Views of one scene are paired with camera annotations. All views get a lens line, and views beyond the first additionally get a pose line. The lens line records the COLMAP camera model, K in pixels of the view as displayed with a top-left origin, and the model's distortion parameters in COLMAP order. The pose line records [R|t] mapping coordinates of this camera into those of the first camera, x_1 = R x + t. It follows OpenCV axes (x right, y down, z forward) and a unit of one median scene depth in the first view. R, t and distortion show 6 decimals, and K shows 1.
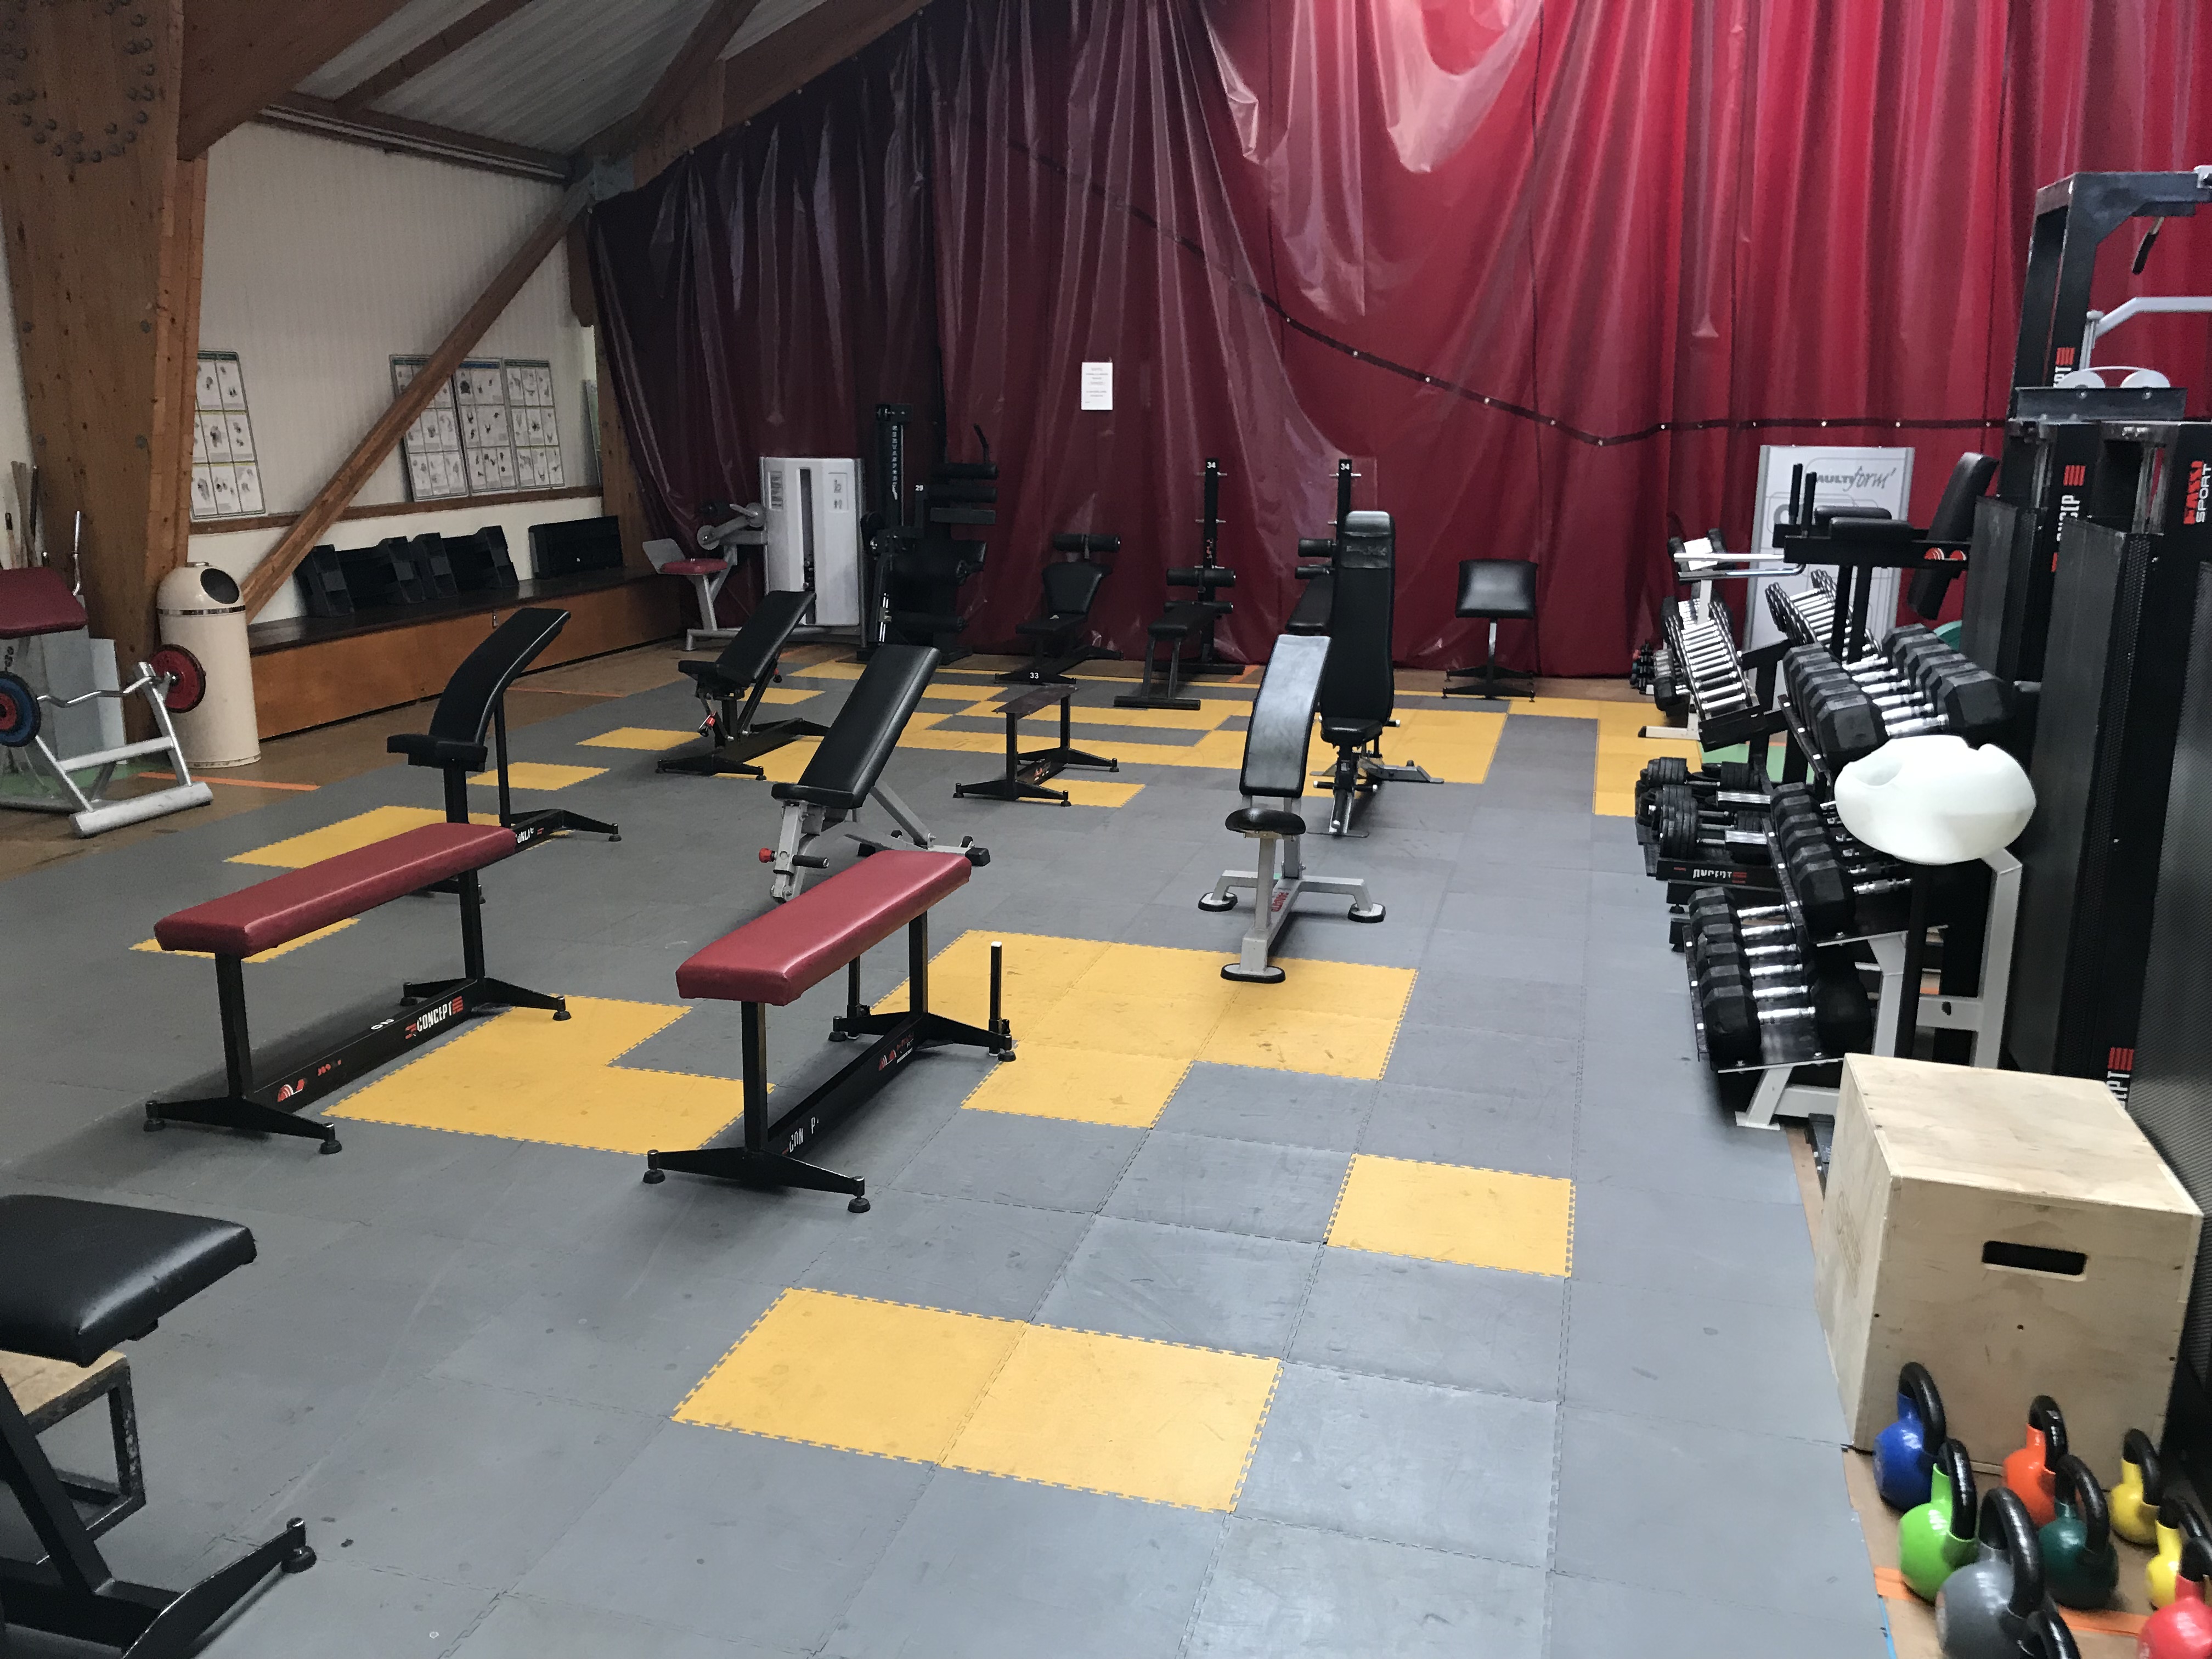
lens RADIAL K [[1818.7, 0, 1074.4], [0, 1818.7, 836.4], [0, 0, 1]] dist [0.034306, -0.043780]
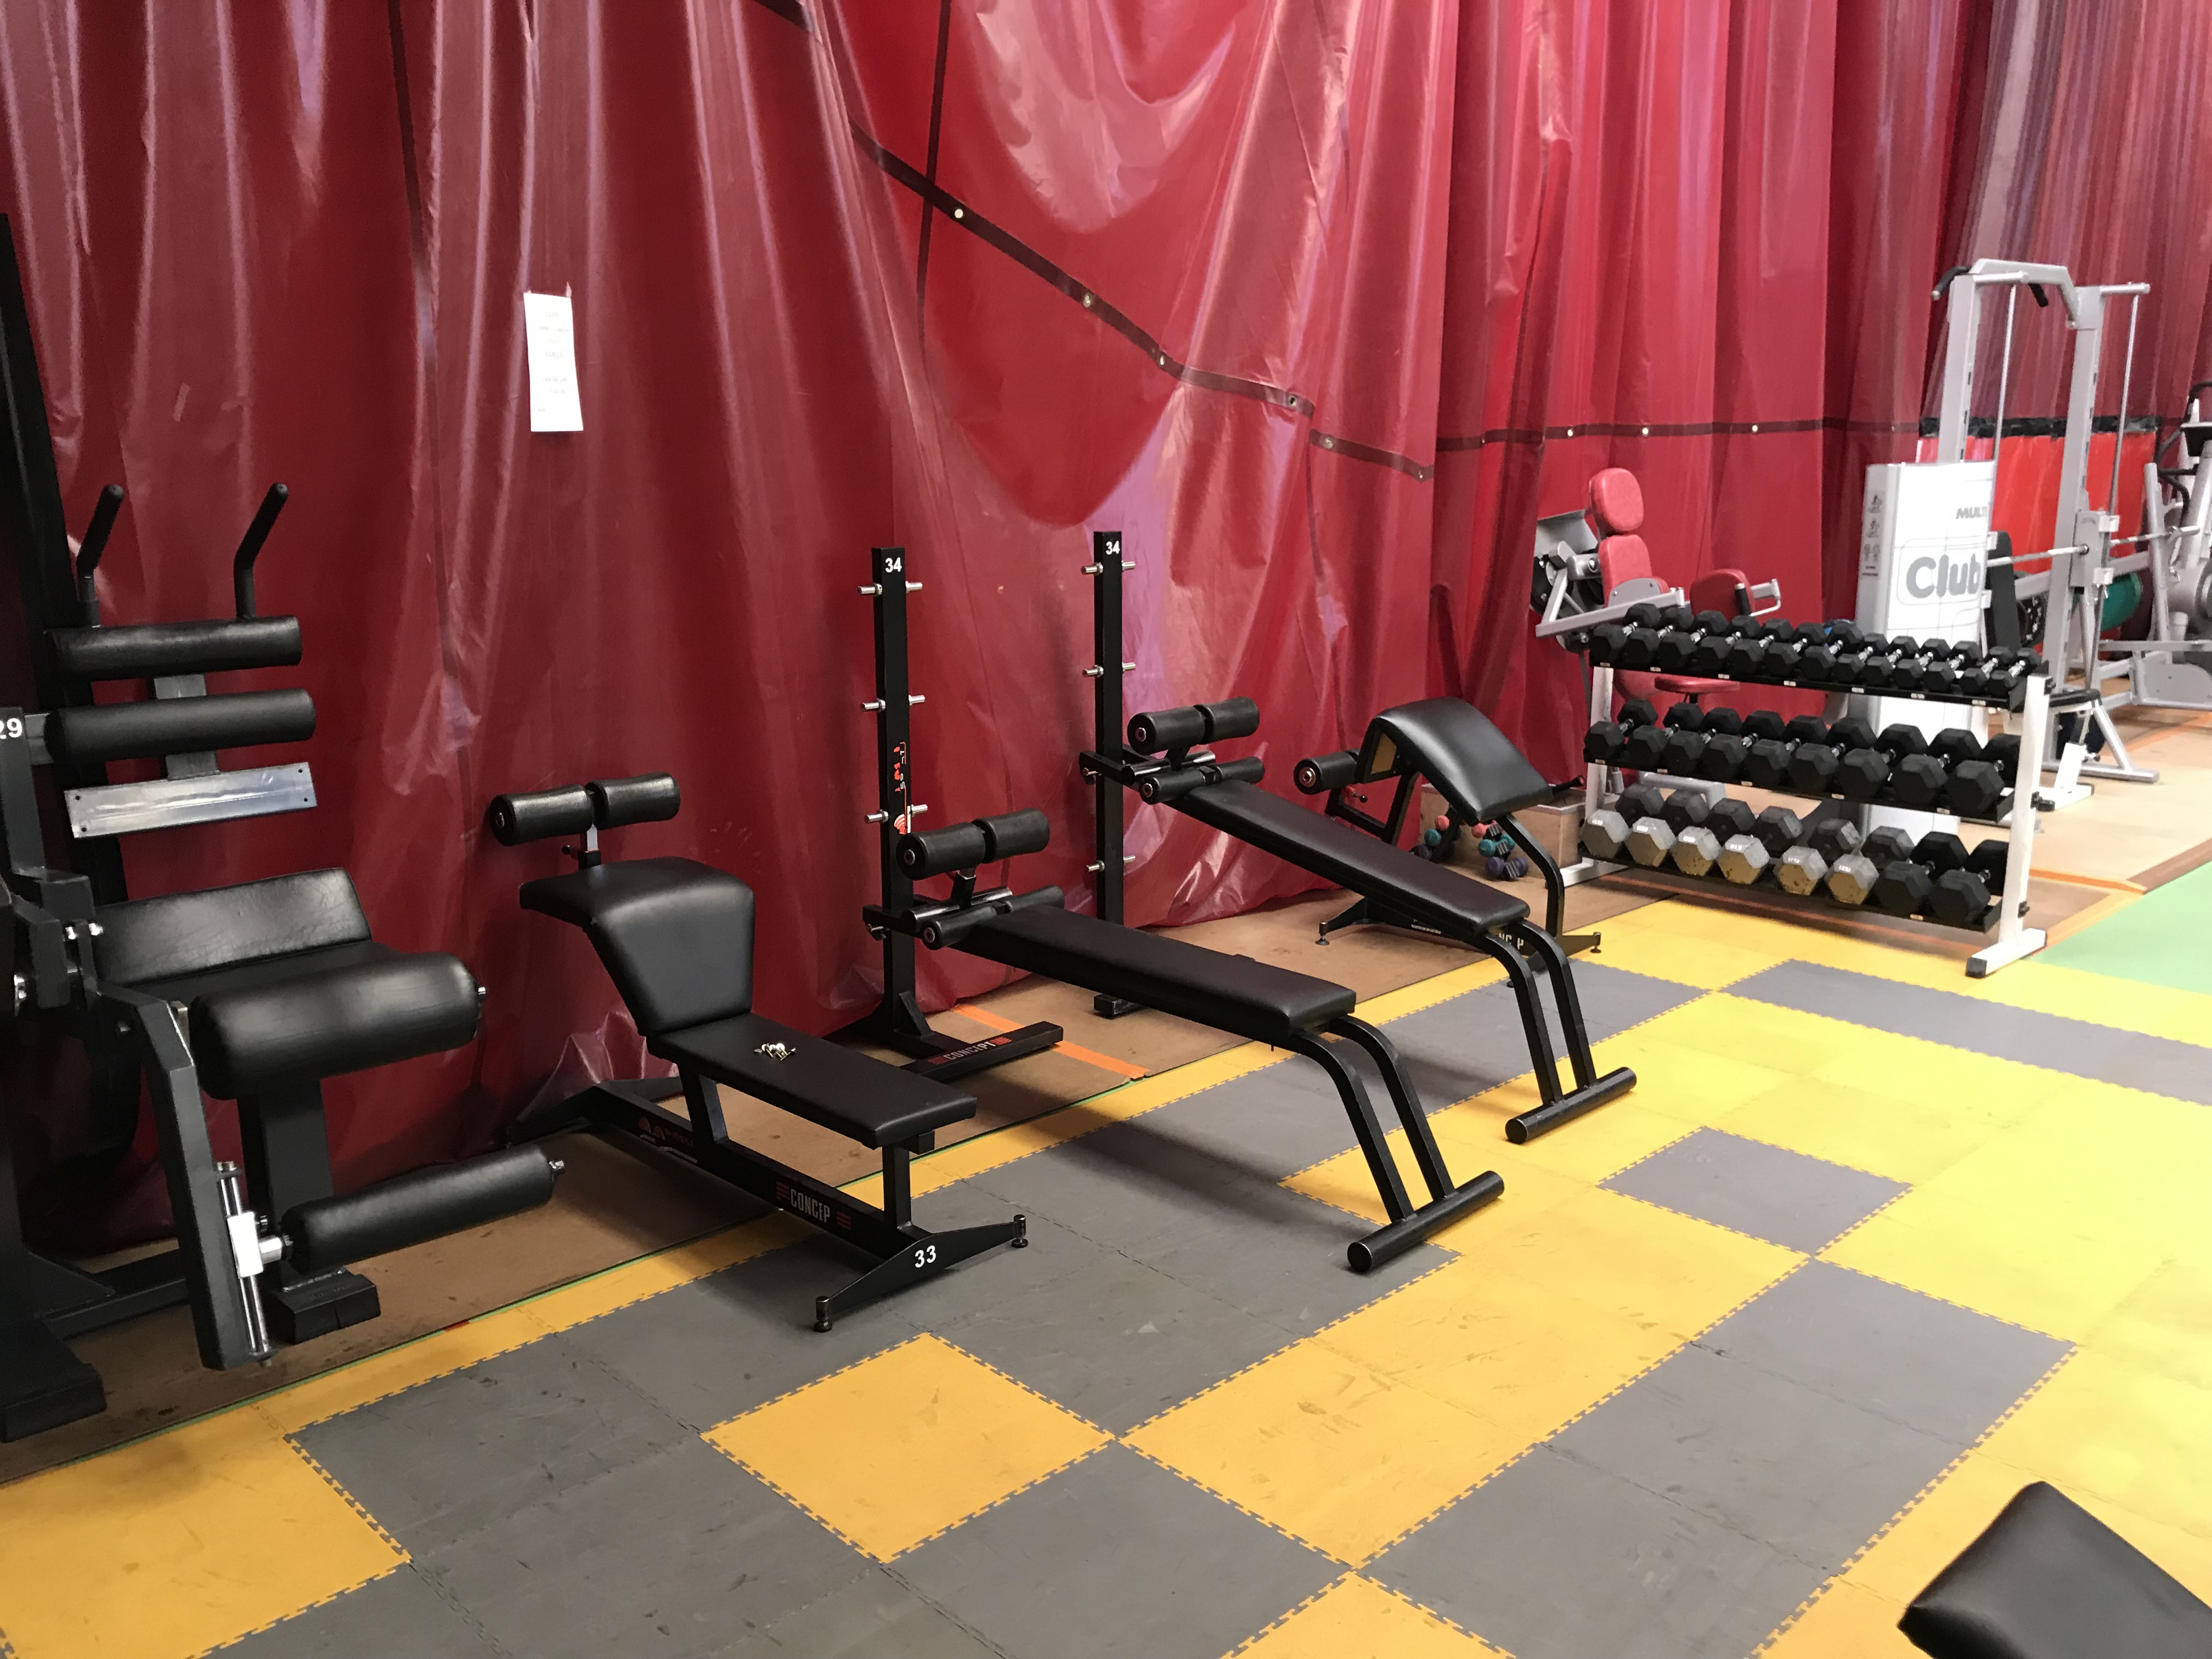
lens RADIAL K [[1818.7, 0, 1064.2], [0, 1818.7, 824.4], [0, 0, 1]] dist [0.034306, -0.043780]
pose [[0.512370, -0.196340, 0.836019, -0.261806], [0.214866, 0.971859, 0.096557, -0.188435], [-0.831450, 0.130159, 0.540138, 0.801240]]
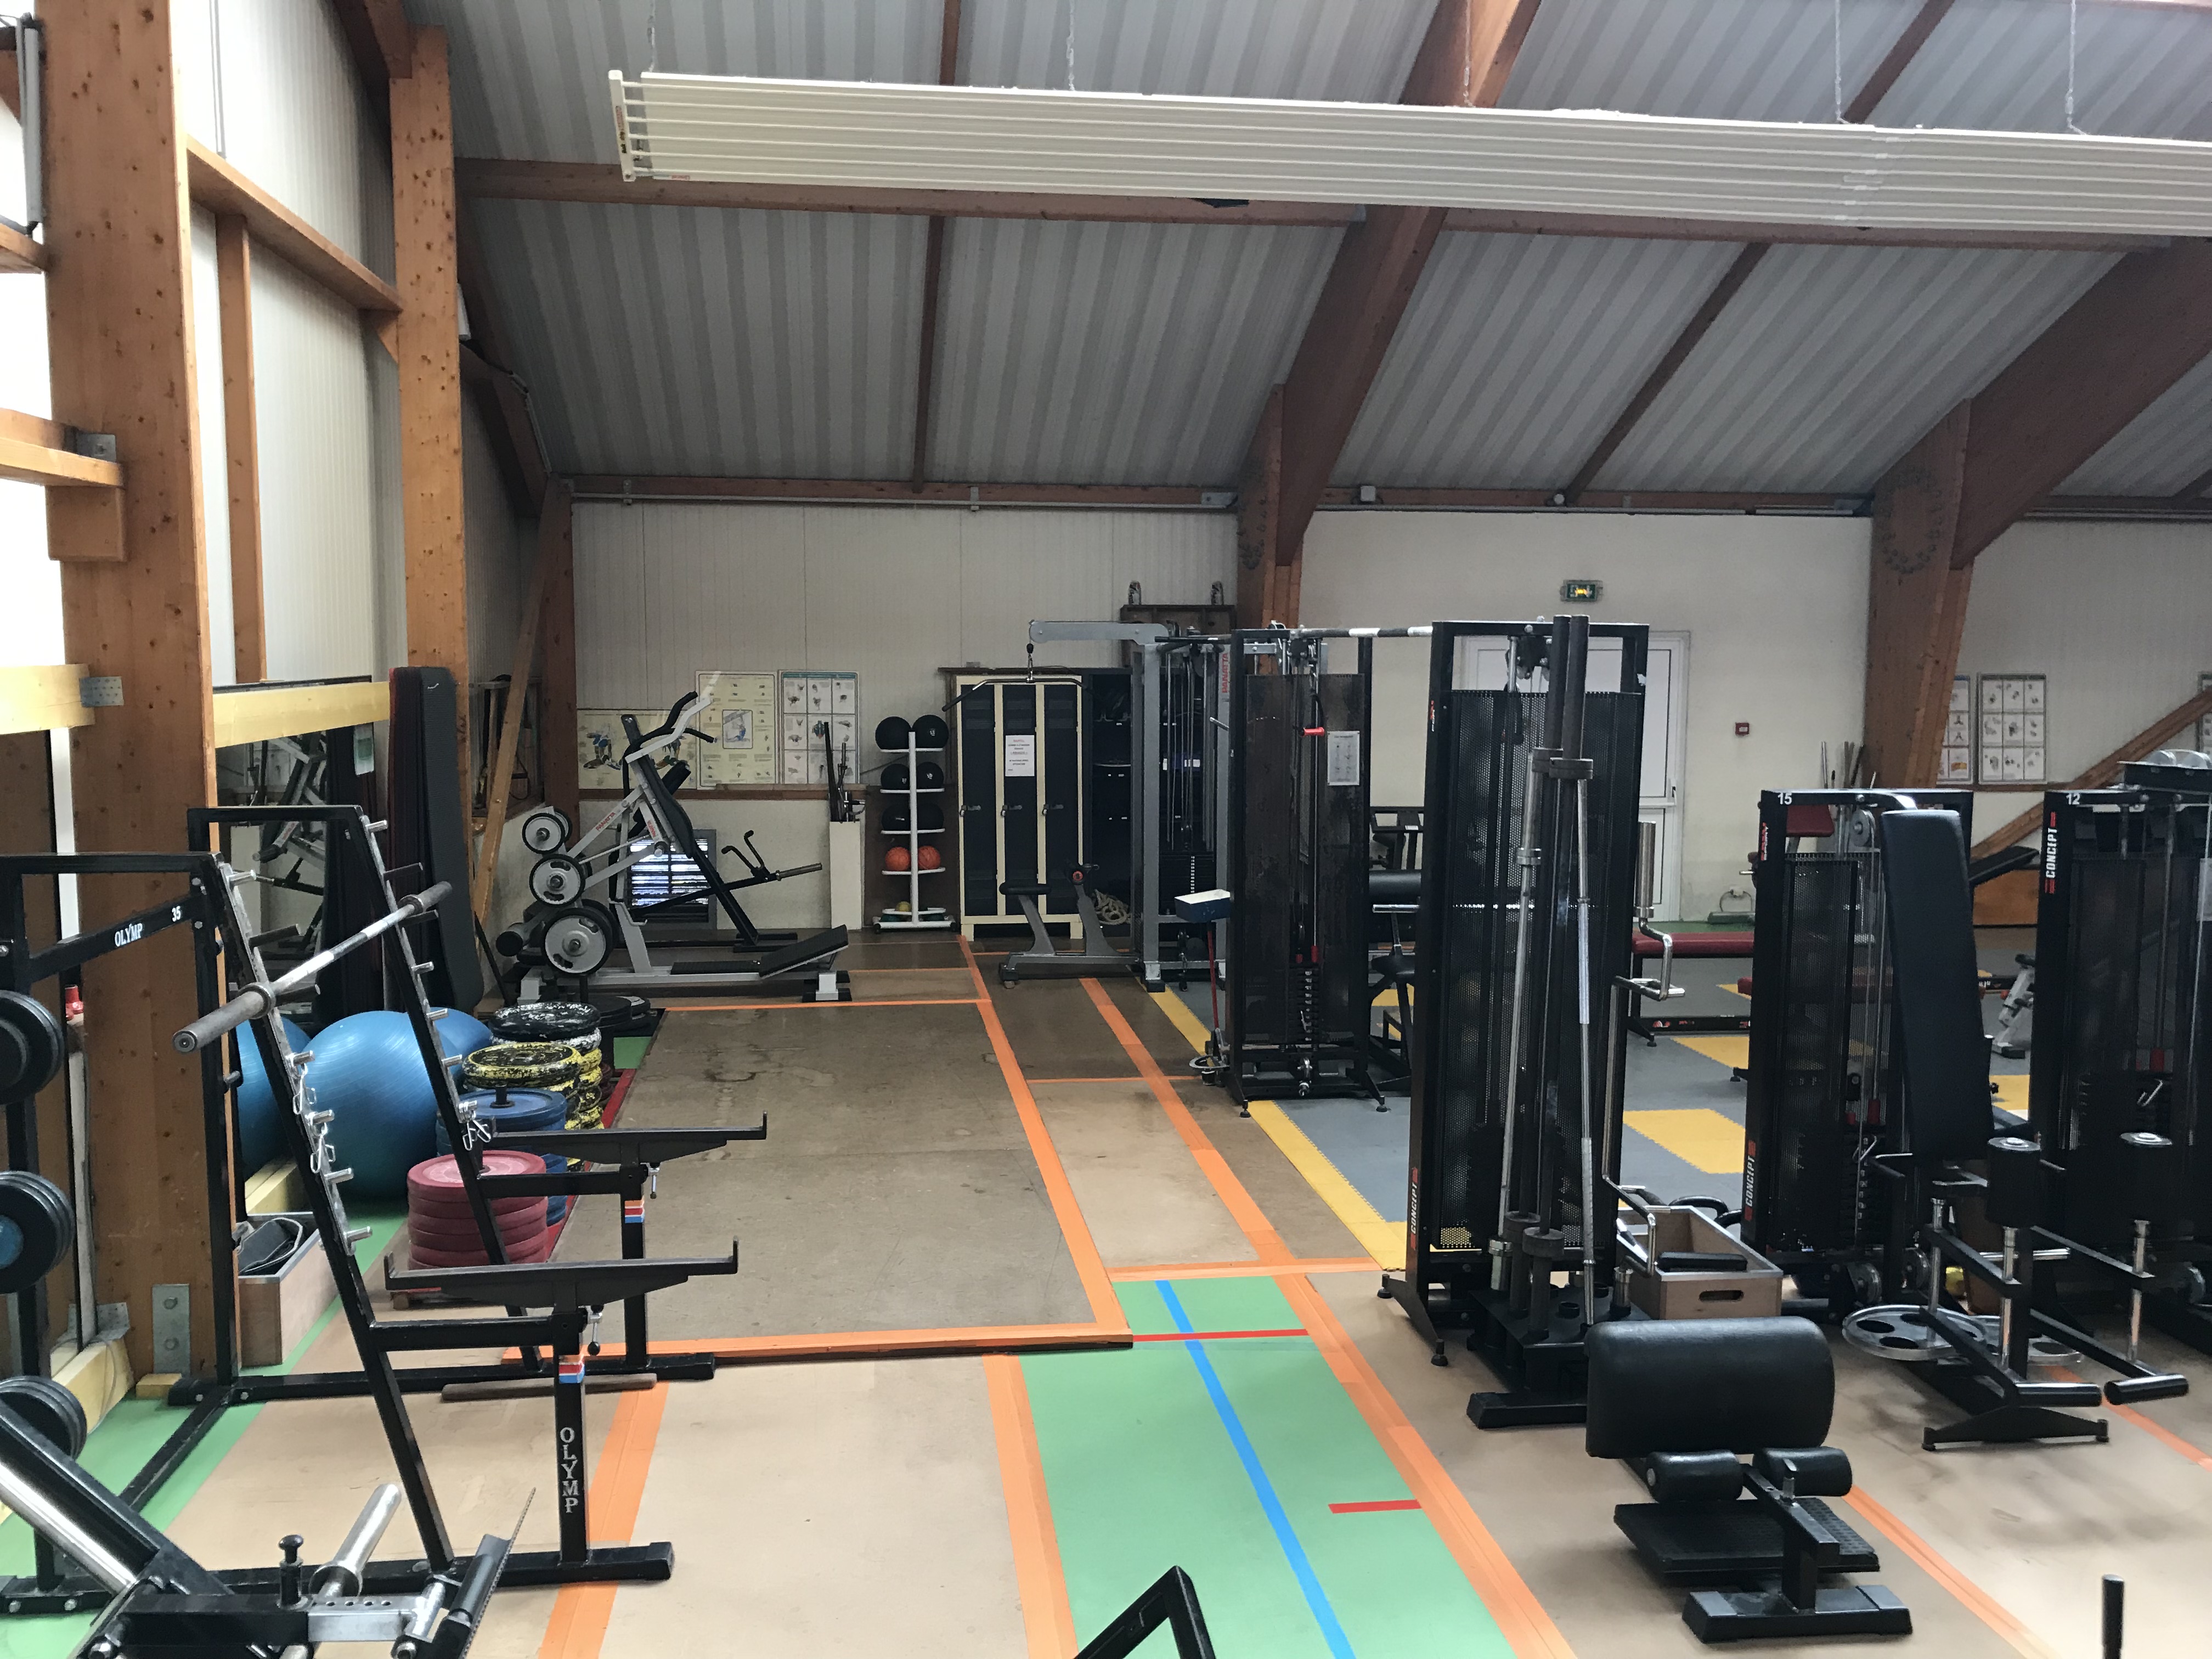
lens RADIAL K [[1818.7, 0, 1077.2], [0, 1818.7, 836.4], [0, 0, 1]] dist [0.034306, -0.043780]
pose [[0.390359, 0.091565, -0.916098, 0.534036], [-0.218063, 0.975924, 0.004626, 0.024128], [0.894466, 0.197962, 0.400927, -0.237191]]
